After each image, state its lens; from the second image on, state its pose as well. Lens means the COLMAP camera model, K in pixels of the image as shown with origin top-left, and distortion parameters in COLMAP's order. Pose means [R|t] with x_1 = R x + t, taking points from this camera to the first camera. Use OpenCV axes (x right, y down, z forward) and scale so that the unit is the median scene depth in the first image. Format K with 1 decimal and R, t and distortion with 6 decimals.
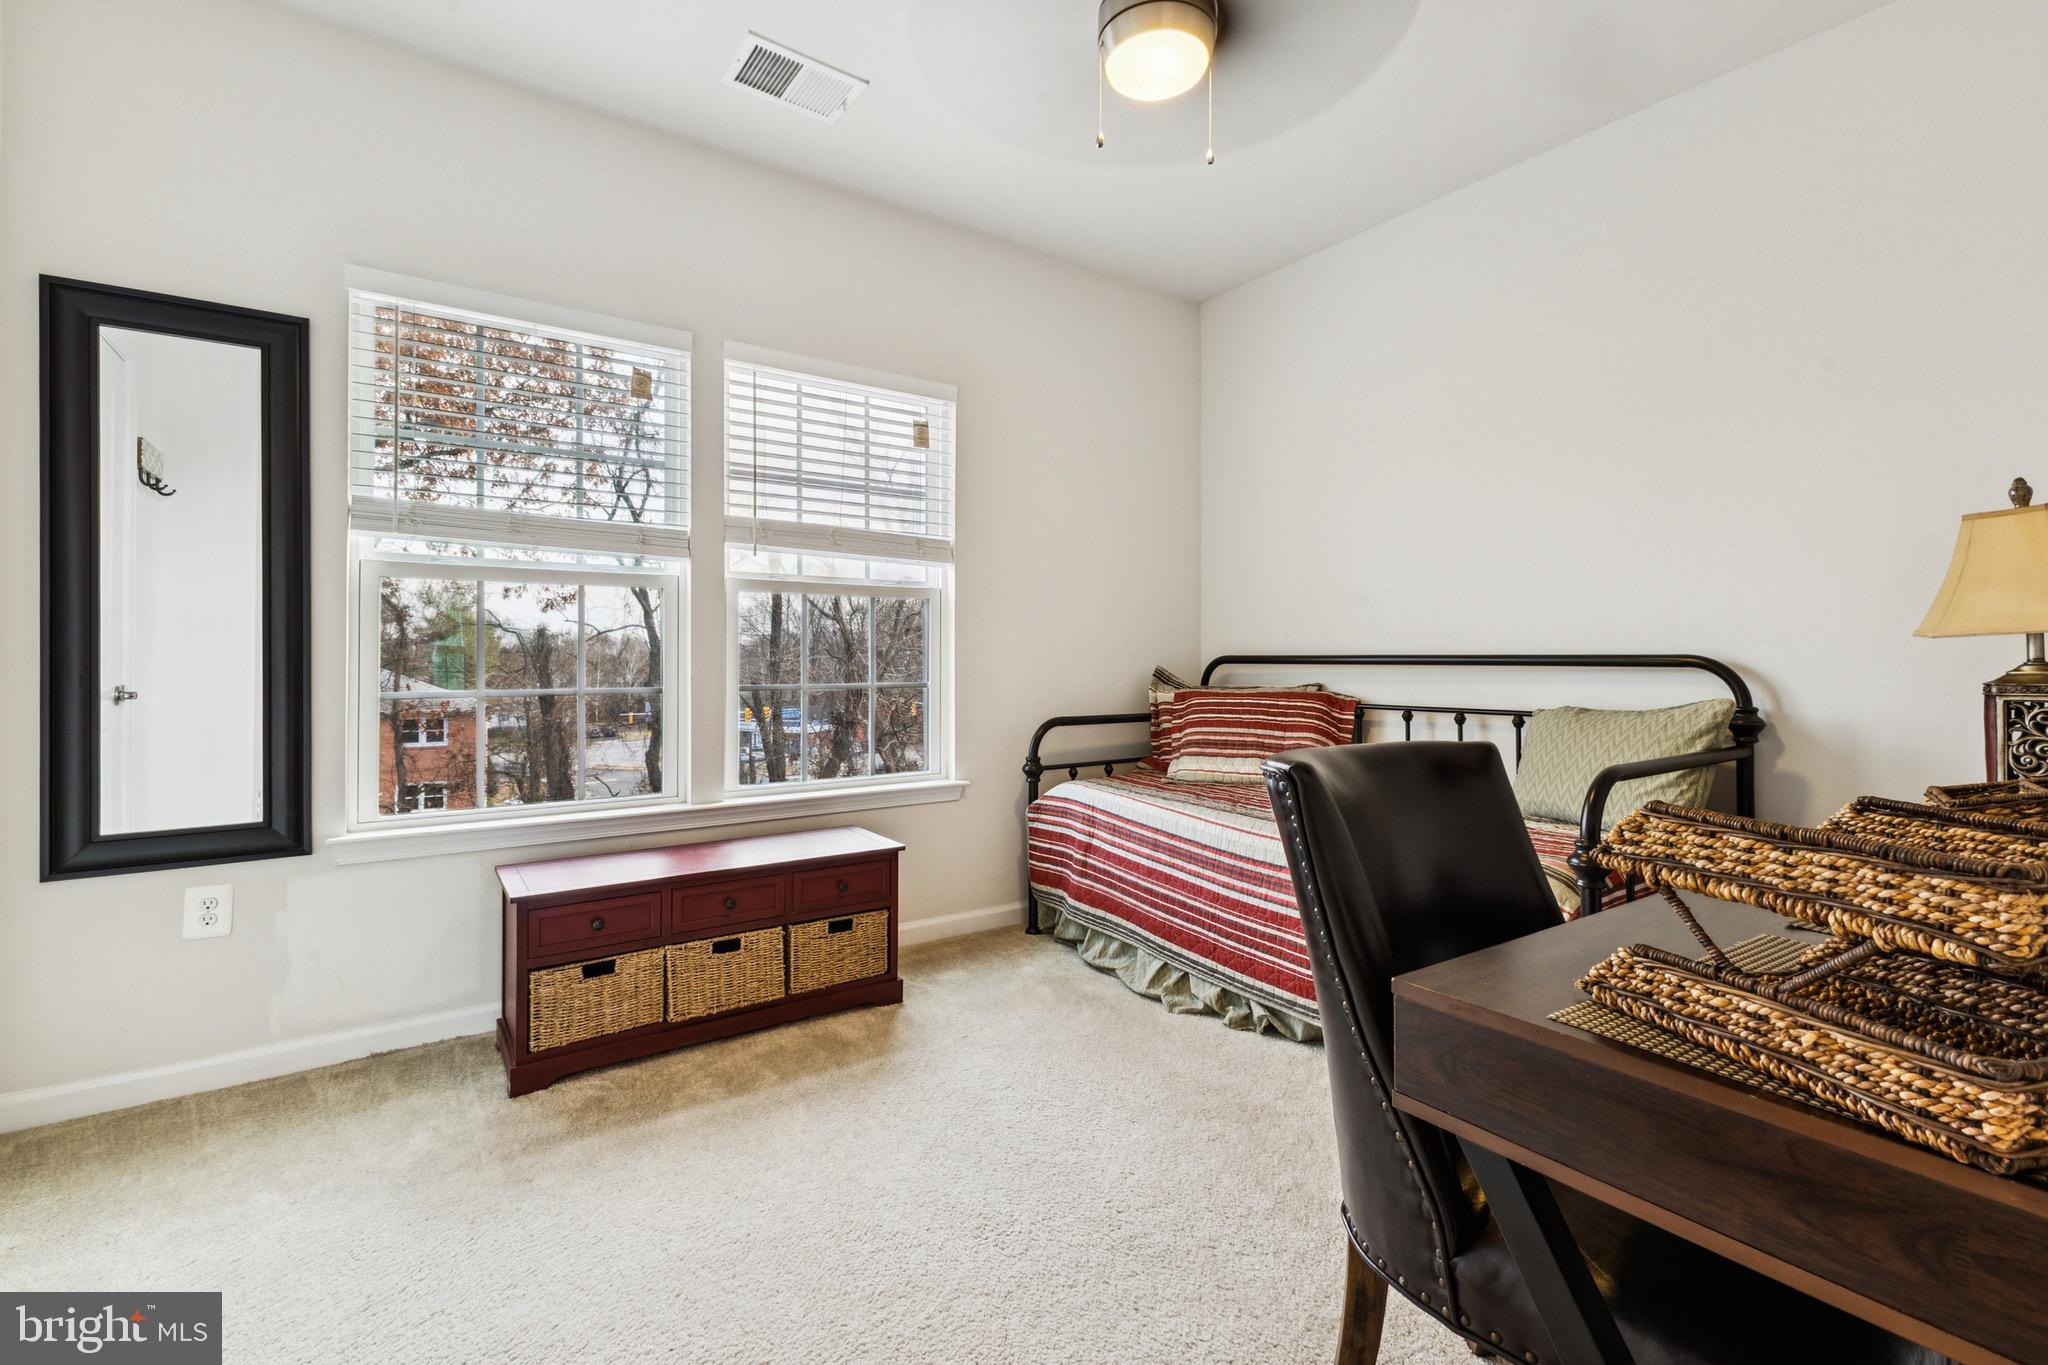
lens RADIAL K [[894.1, 0, 1017.2], [0, 894.1, 651.7], [0, 0, 1]] dist [0.008969, -0.001405]
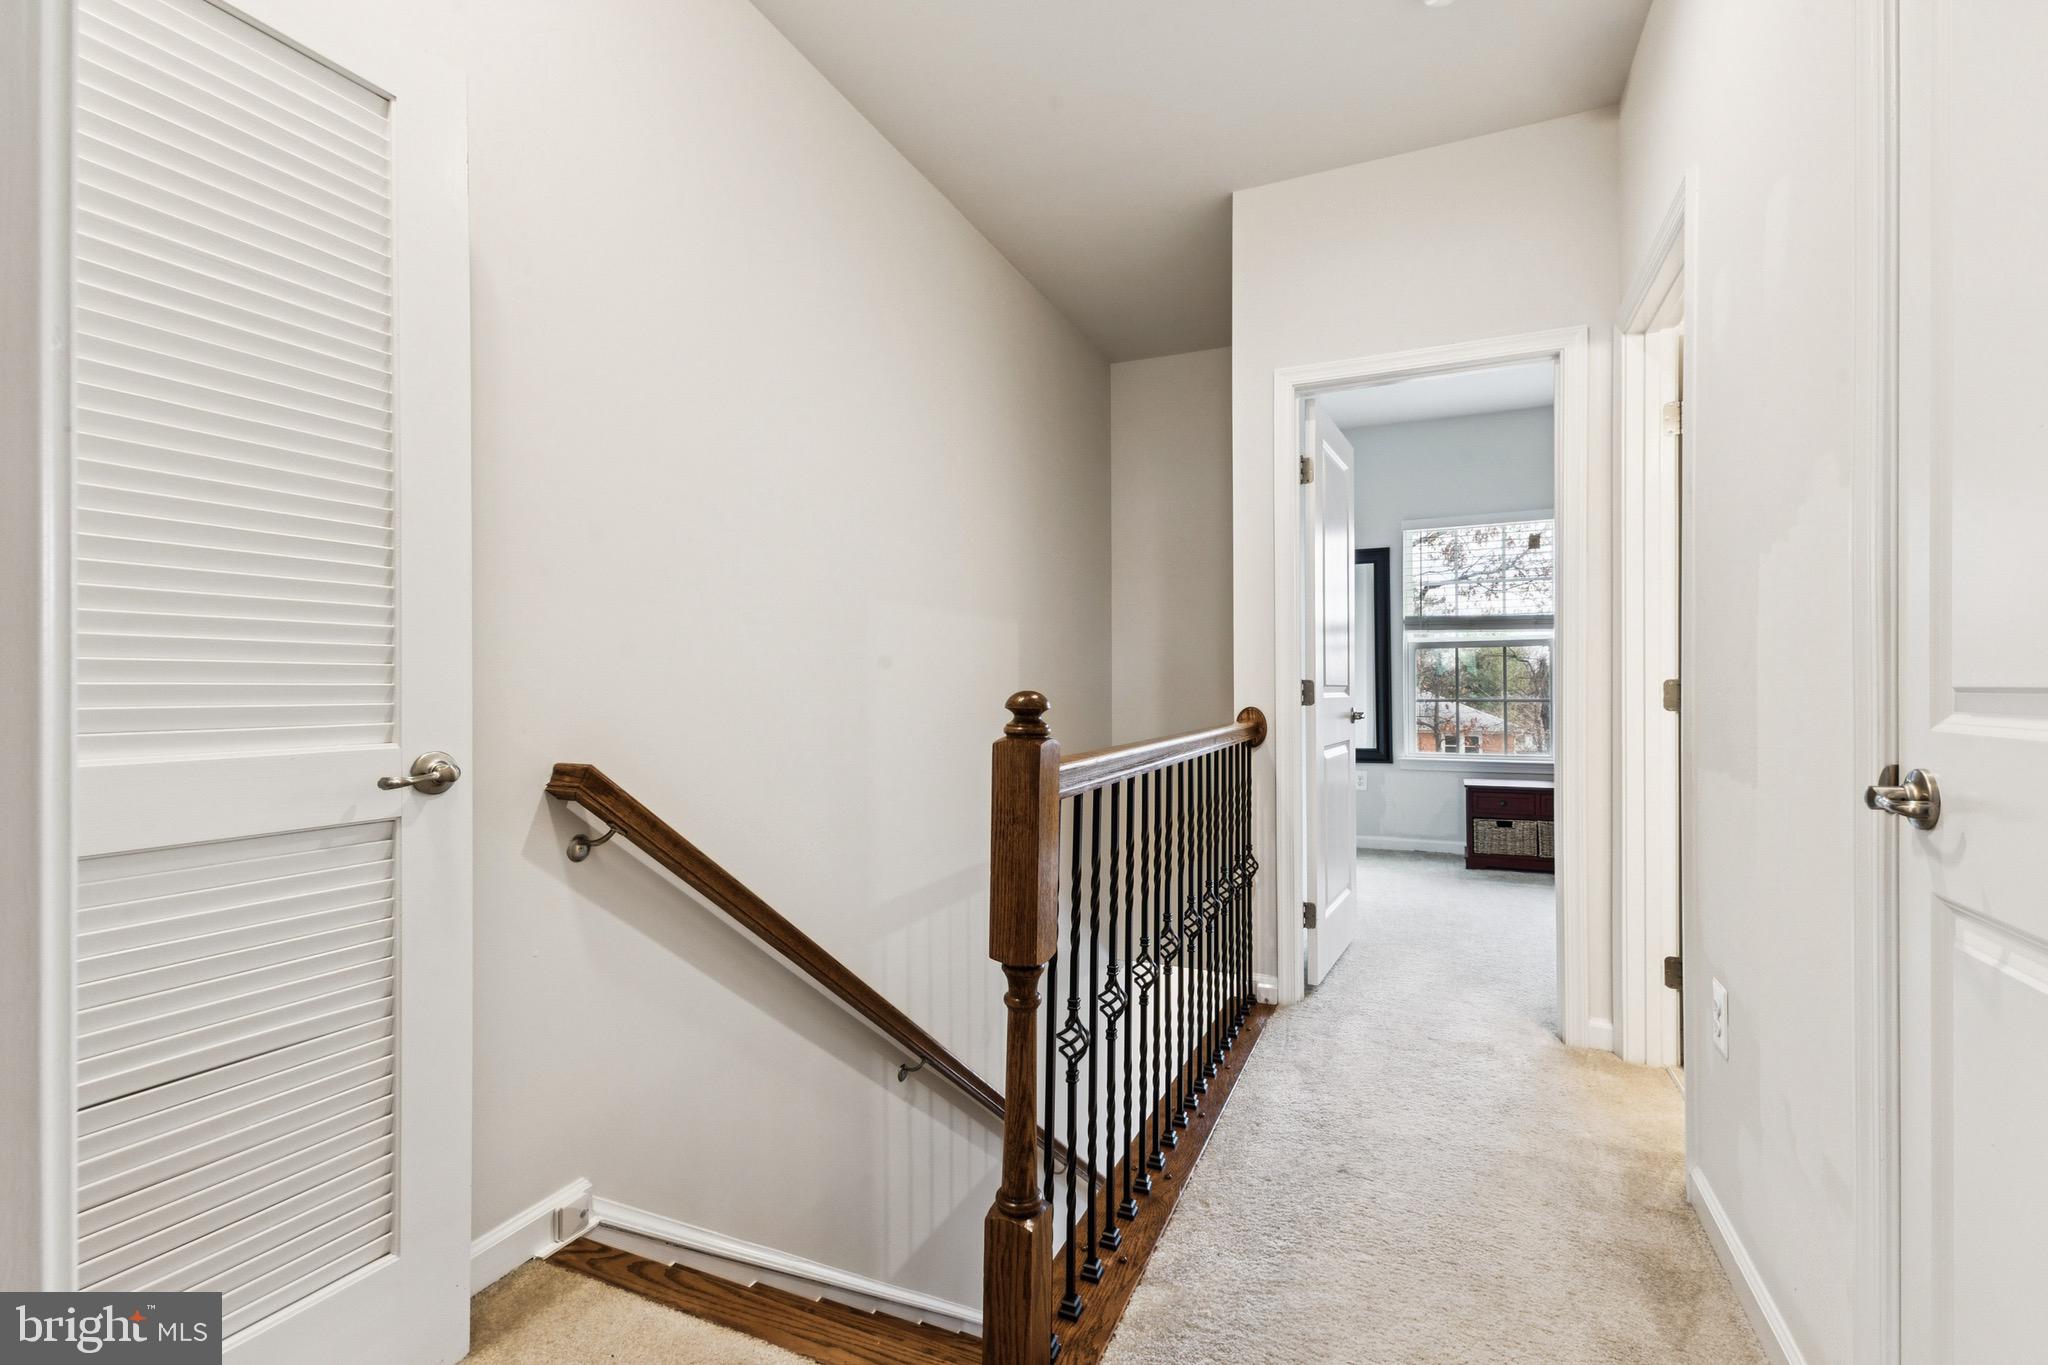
lens RADIAL K [[894.1, 0, 1026.4], [0, 894.1, 675.9], [0, 0, 1]] dist [0.008969, -0.001405]
pose [[0.510281, -0.004362, -0.859997, 0.699531], [0.012458, 0.999920, 0.002321, -0.028080], [0.859917, -0.011898, 0.510294, -0.955934]]
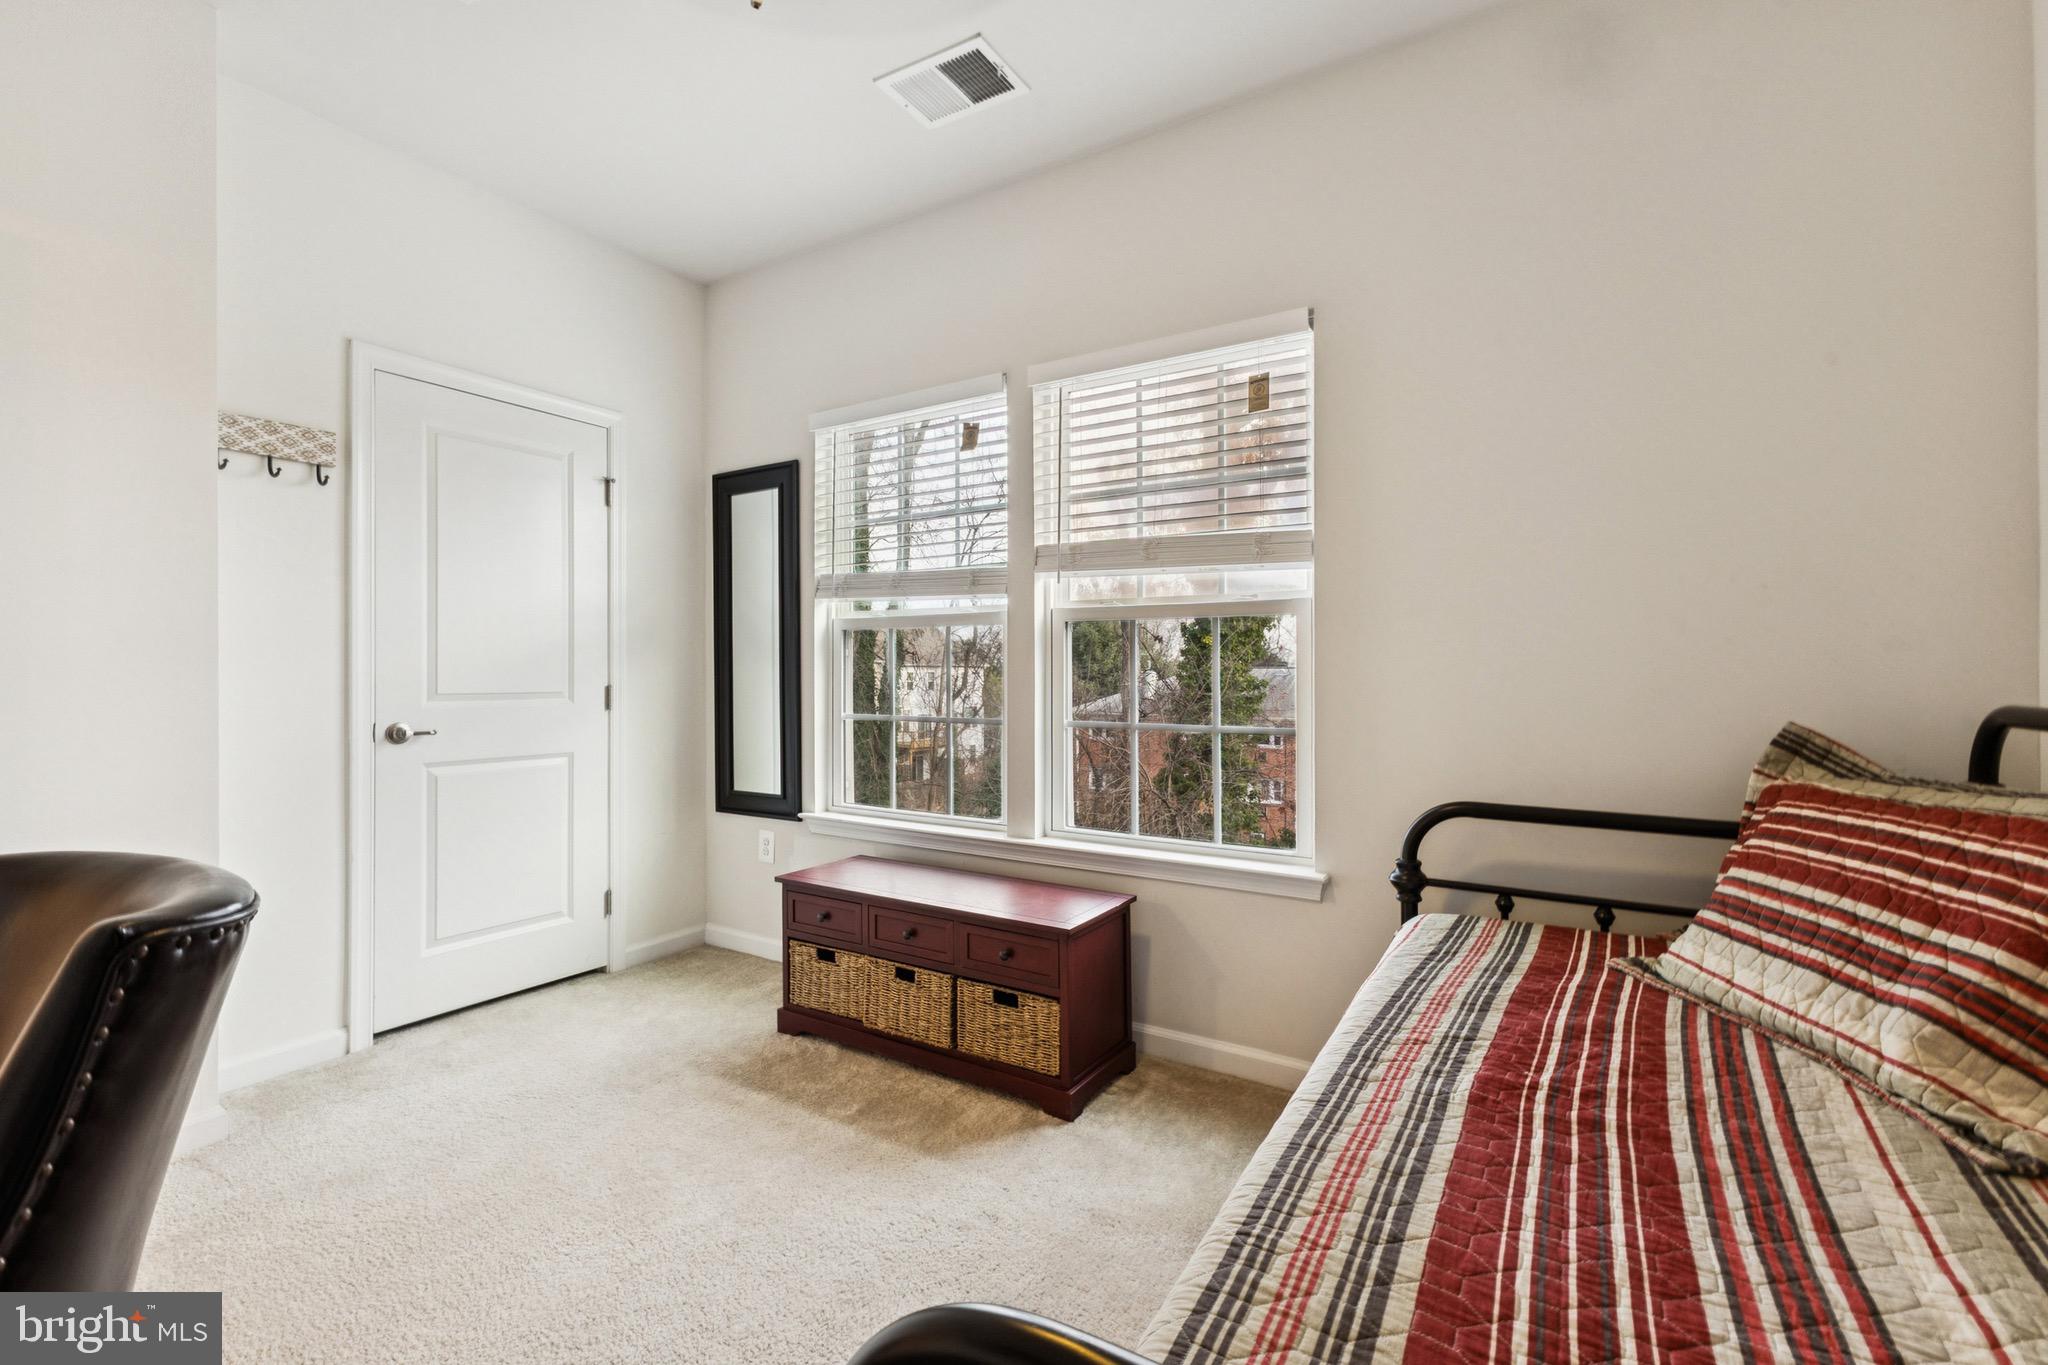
lens RADIAL K [[894.1, 0, 1031.1], [0, 894.1, 675.7], [0, 0, 1]] dist [0.008969, -0.001405]
pose [[0.395358, 0.005618, -0.918510, 0.607111], [0.008175, 0.999920, 0.009635, -0.022164], [0.918491, -0.011318, 0.395281, 0.653007]]
